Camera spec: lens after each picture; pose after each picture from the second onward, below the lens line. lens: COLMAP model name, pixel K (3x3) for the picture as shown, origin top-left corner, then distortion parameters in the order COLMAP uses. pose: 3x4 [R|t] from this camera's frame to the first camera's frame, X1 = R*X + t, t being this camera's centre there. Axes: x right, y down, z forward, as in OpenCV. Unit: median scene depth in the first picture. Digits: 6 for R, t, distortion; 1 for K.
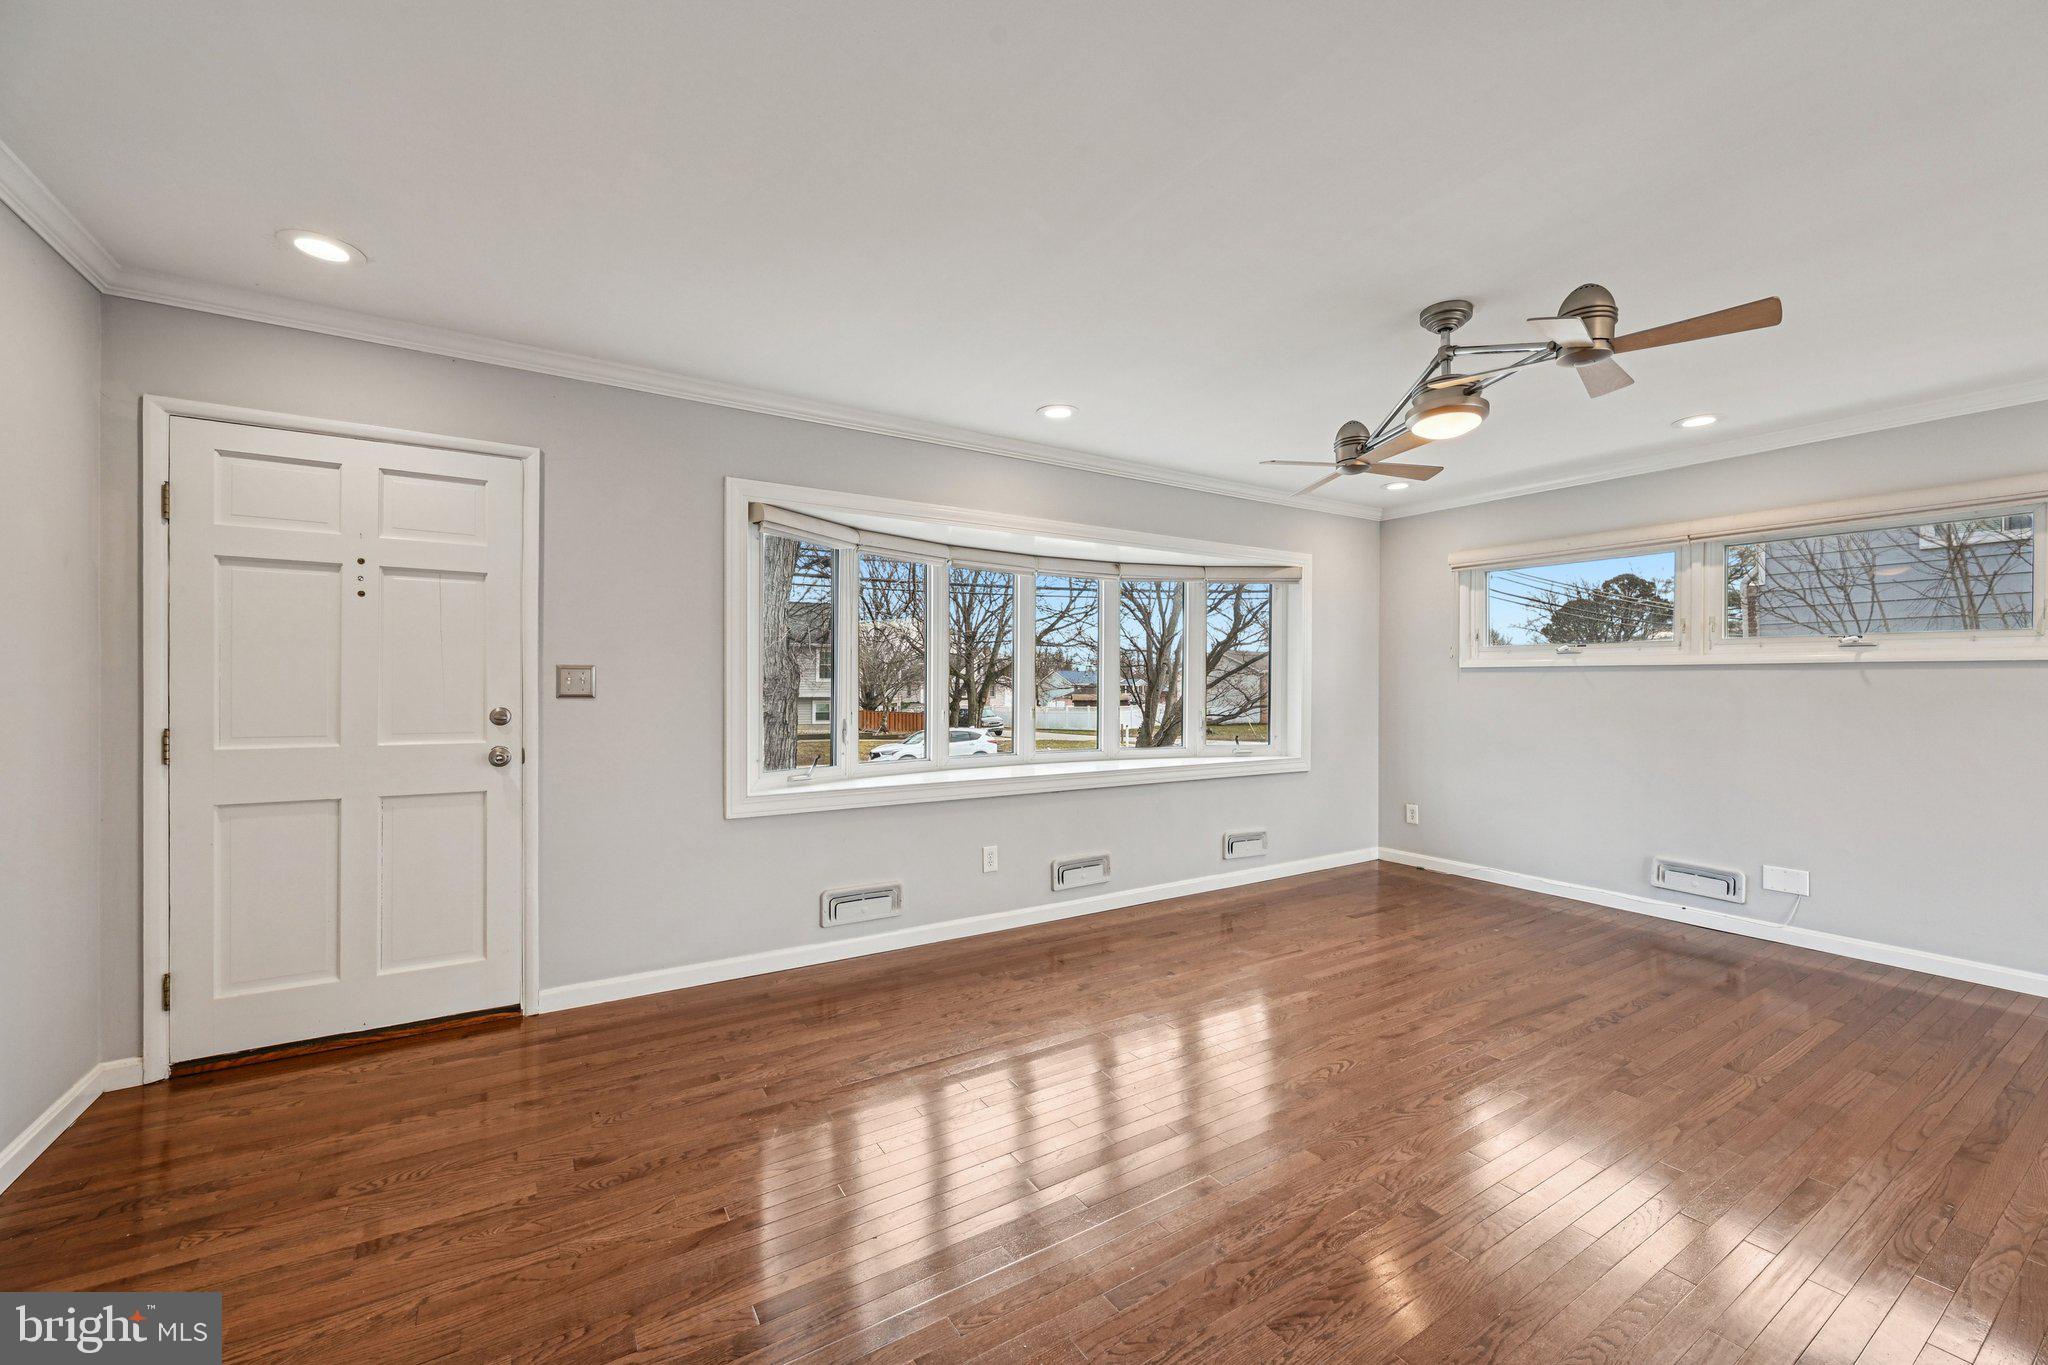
lens RADIAL K [[807.6, 0, 1029.9], [0, 807.6, 691.4], [0, 0, 1]] dist [-0.001993, -0.000309]
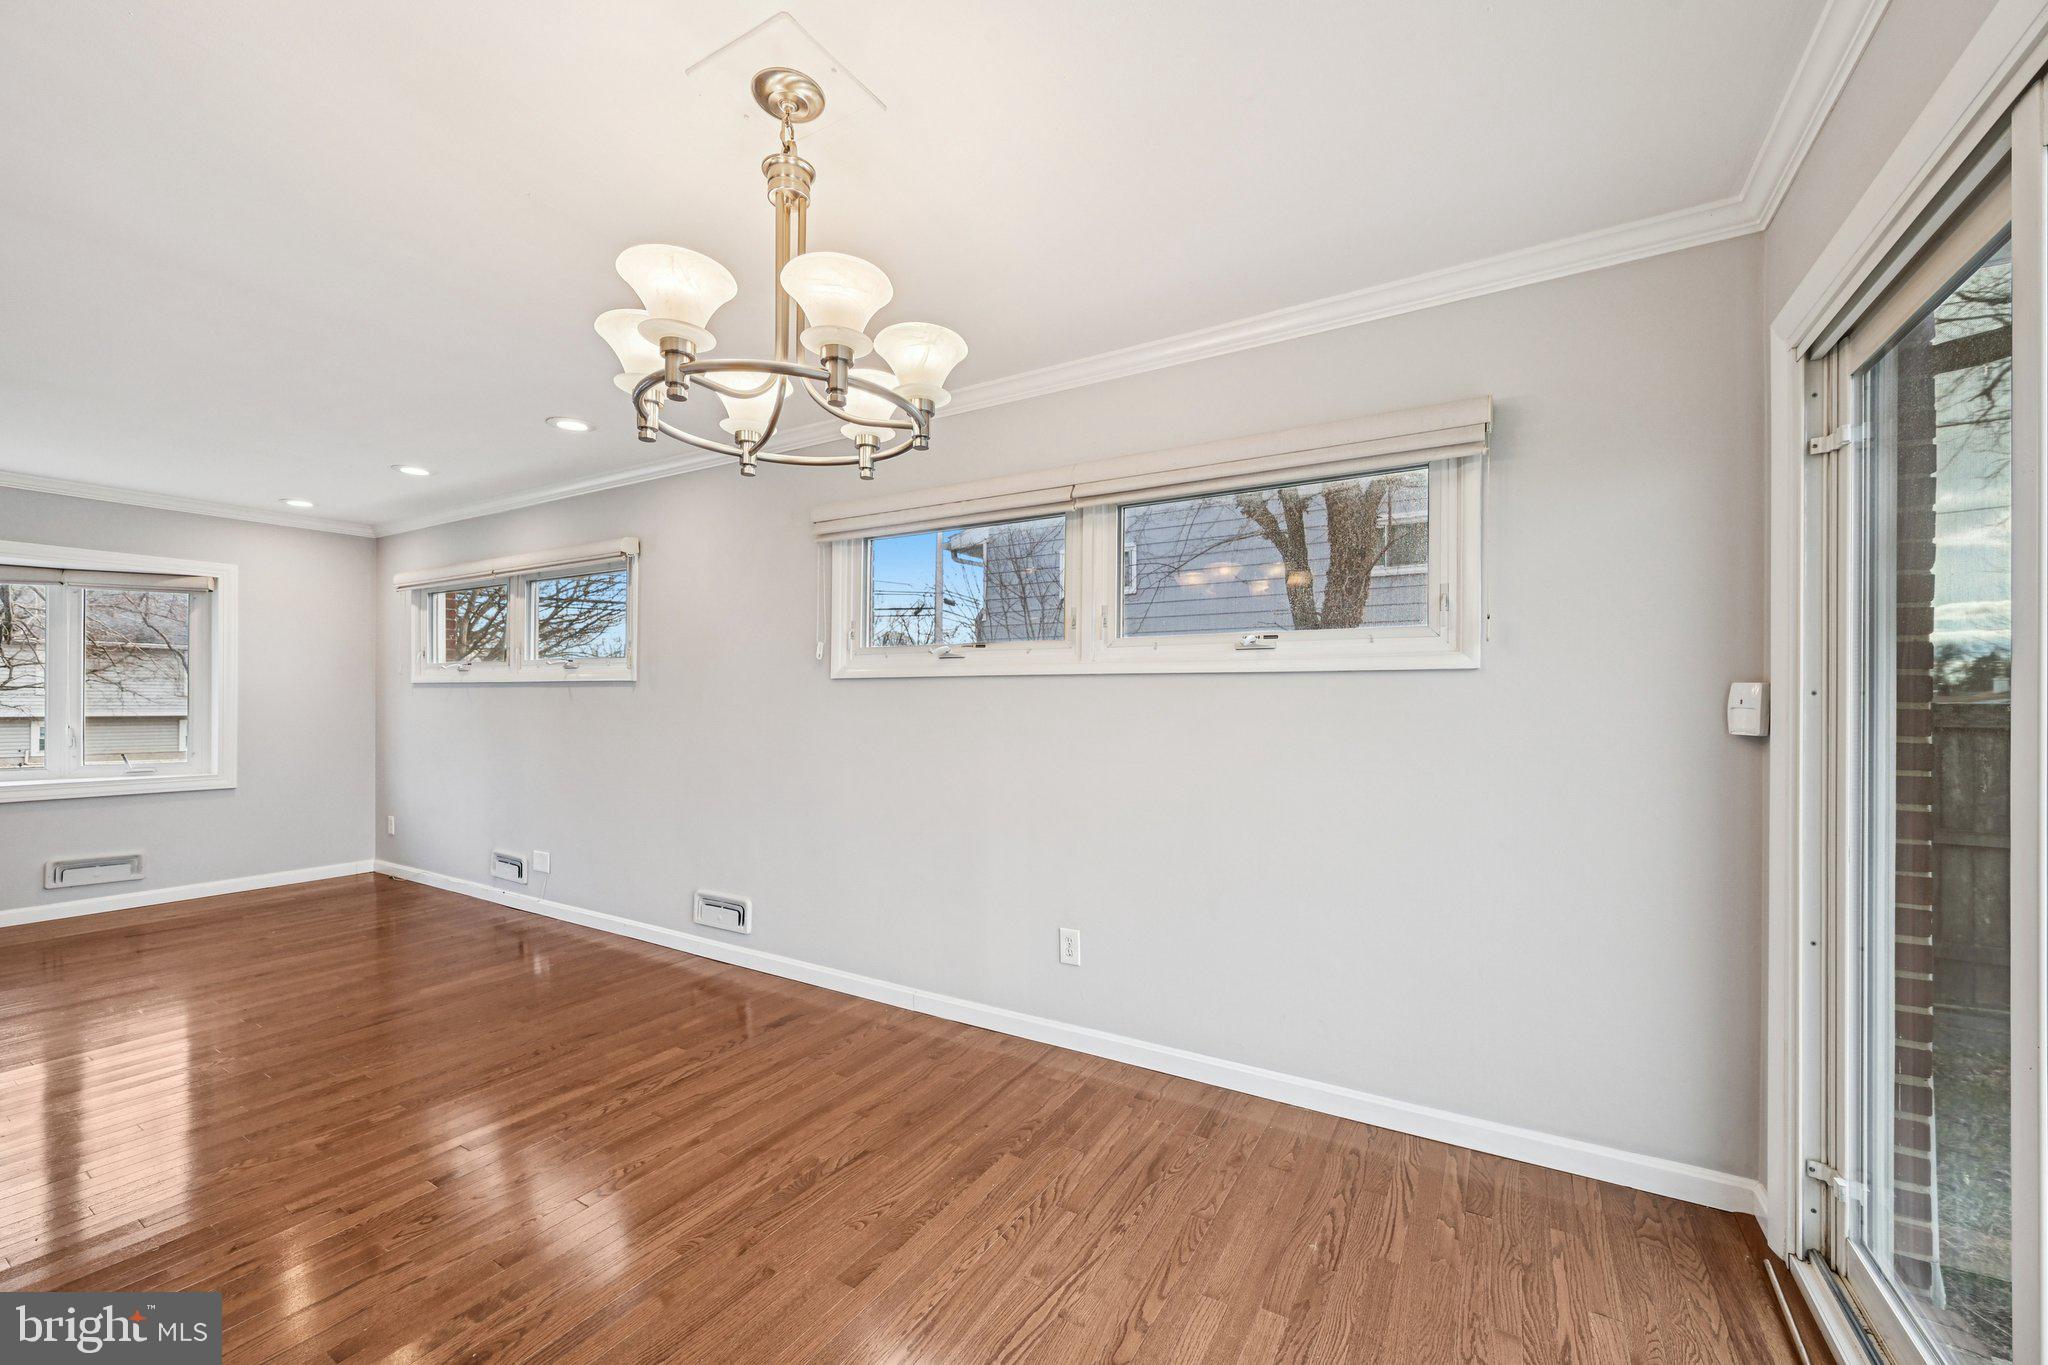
lens RADIAL K [[807.6, 0, 1031.6], [0, 807.6, 697.3], [0, 0, 1]] dist [-0.001993, -0.000309]
pose [[0.892639, 0.002178, 0.450767, 1.061989], [0.000475, 0.999983, -0.005773, -0.006234], [-0.450772, 0.005367, 0.892623, -0.415855]]
